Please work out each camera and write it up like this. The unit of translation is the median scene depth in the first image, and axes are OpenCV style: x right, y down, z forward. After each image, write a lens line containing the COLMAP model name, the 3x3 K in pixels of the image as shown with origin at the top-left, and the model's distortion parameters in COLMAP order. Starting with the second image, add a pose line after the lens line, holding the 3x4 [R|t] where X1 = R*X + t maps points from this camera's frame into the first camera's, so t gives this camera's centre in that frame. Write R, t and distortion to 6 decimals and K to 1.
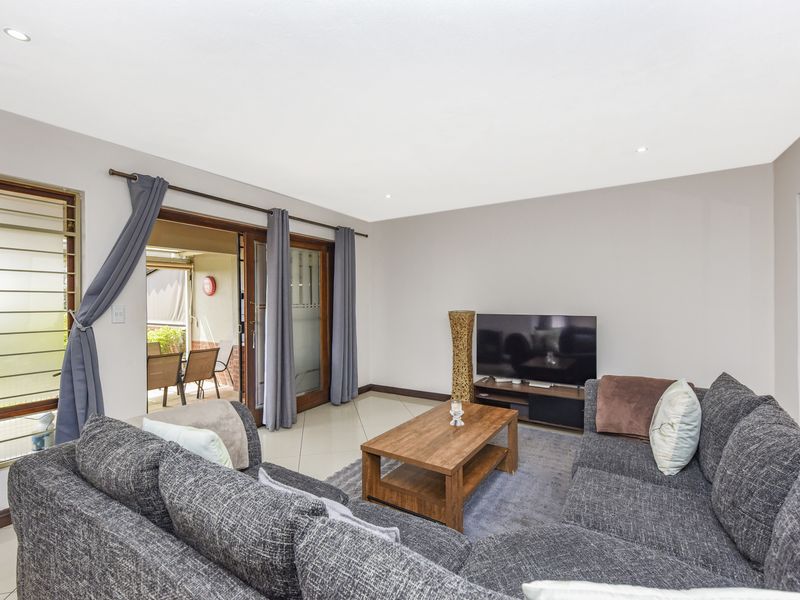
lens RADIAL K [[371.8, 0, 401.9], [0, 371.8, 301.1], [0, 0, 1]] dist [0.001087, -0.000008]
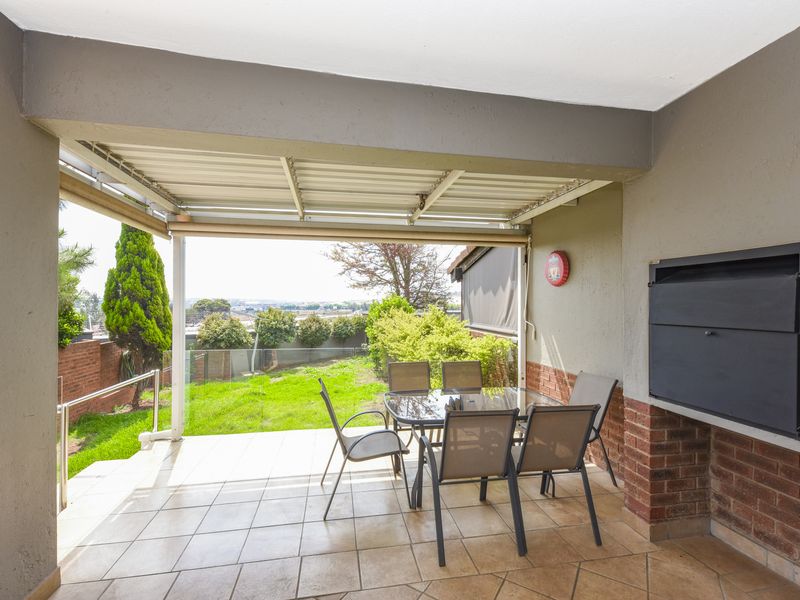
lens RADIAL K [[371.8, 0, 399.1], [0, 371.8, 303.2], [0, 0, 1]] dist [0.001087, -0.000008]
pose [[0.679191, 0.006553, -0.733932, -0.261481], [-0.013824, 0.999897, -0.003865, 0.016691], [0.733831, 0.012771, 0.679211, 0.433351]]
